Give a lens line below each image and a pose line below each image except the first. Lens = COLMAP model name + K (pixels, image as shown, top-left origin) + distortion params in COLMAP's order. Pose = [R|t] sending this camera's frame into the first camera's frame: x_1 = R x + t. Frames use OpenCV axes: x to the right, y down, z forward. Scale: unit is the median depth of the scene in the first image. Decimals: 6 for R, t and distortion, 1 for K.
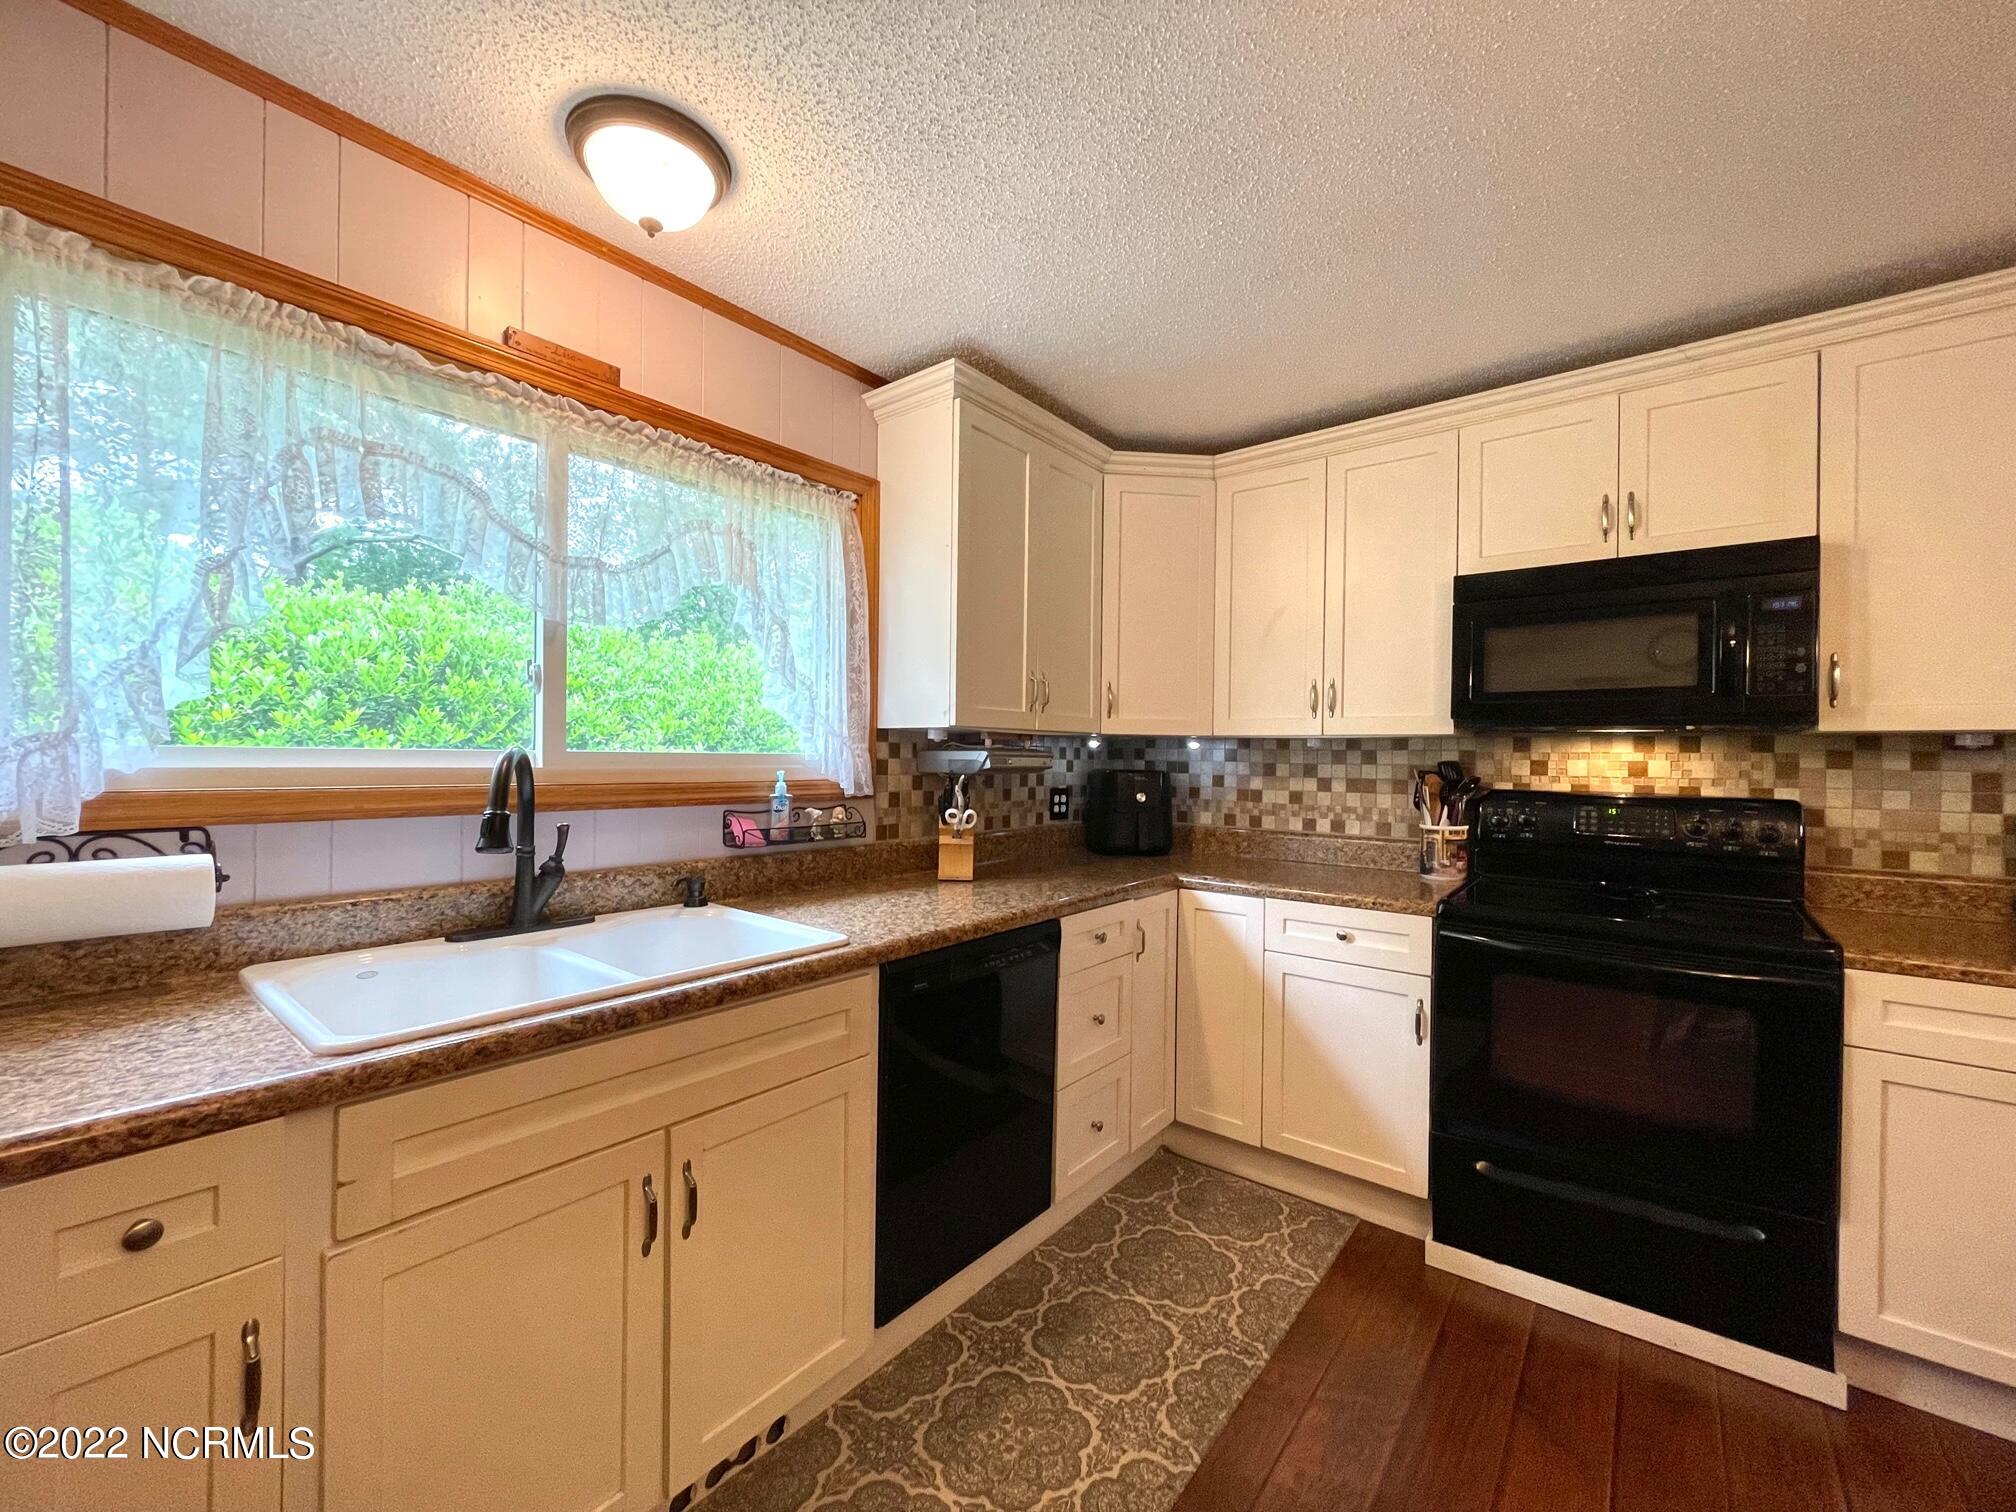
lens RADIAL K [[815.2, 0, 1009.6], [0, 815.2, 760.6], [0, 0, 1]] dist [-0.001301, -0.000296]
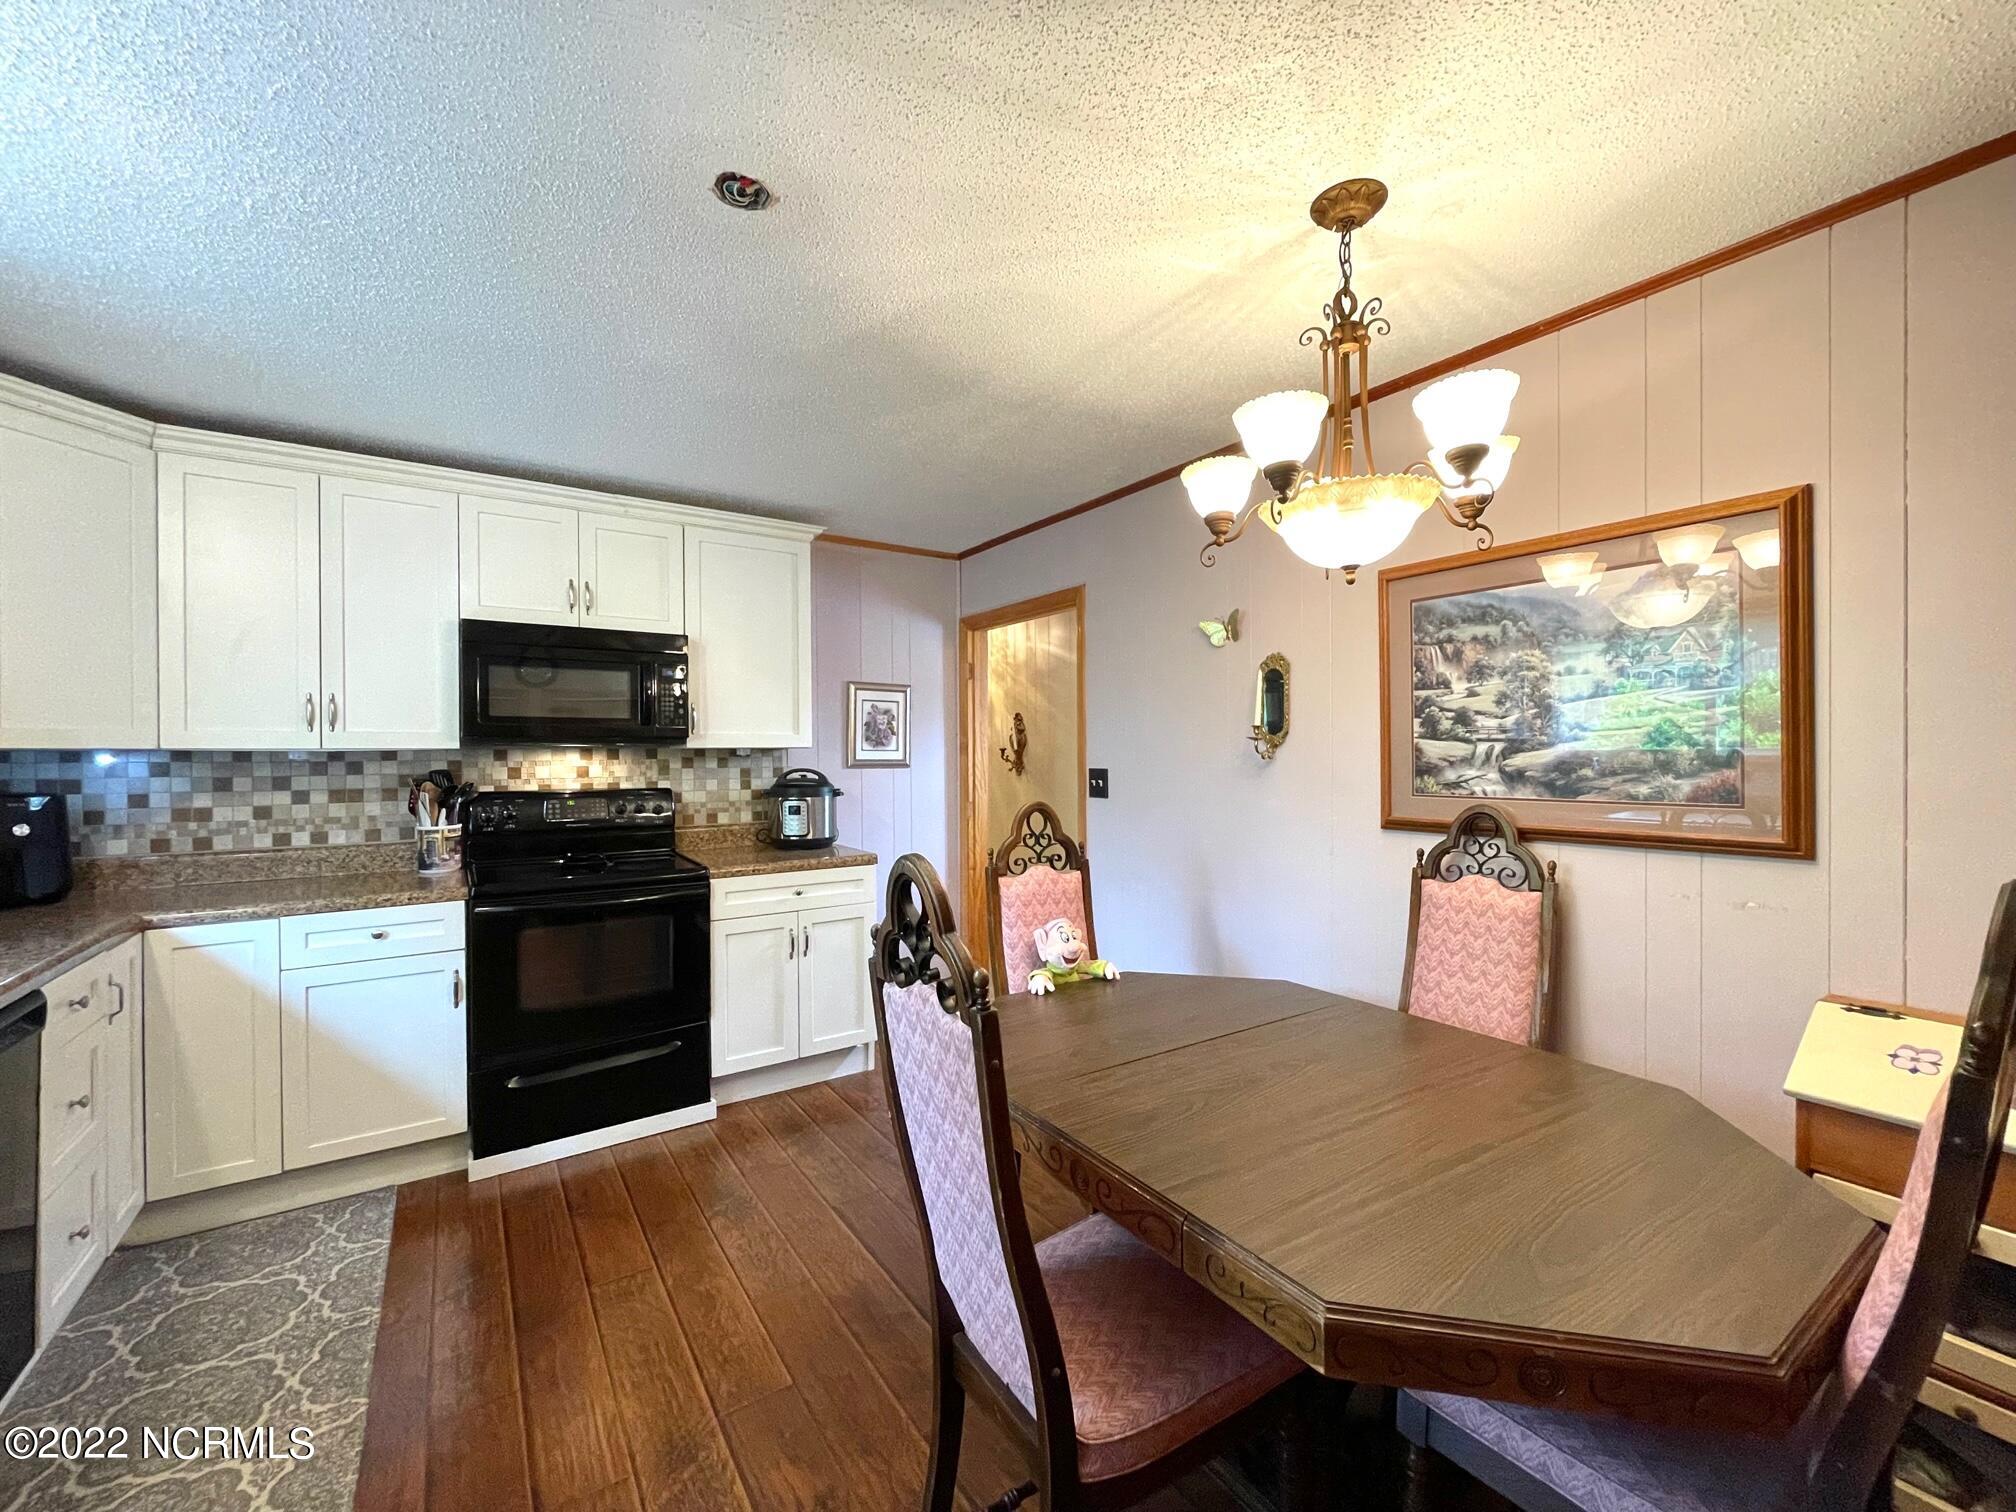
lens RADIAL K [[815.2, 0, 1009.6], [0, 815.2, 760.6], [0, 0, 1]] dist [-0.001301, -0.000296]
pose [[0.293441, -0.024342, 0.955667, -0.359249], [0.013307, 0.999683, 0.021377, -0.028867], [-0.955885, 0.006444, 0.293672, -0.125130]]
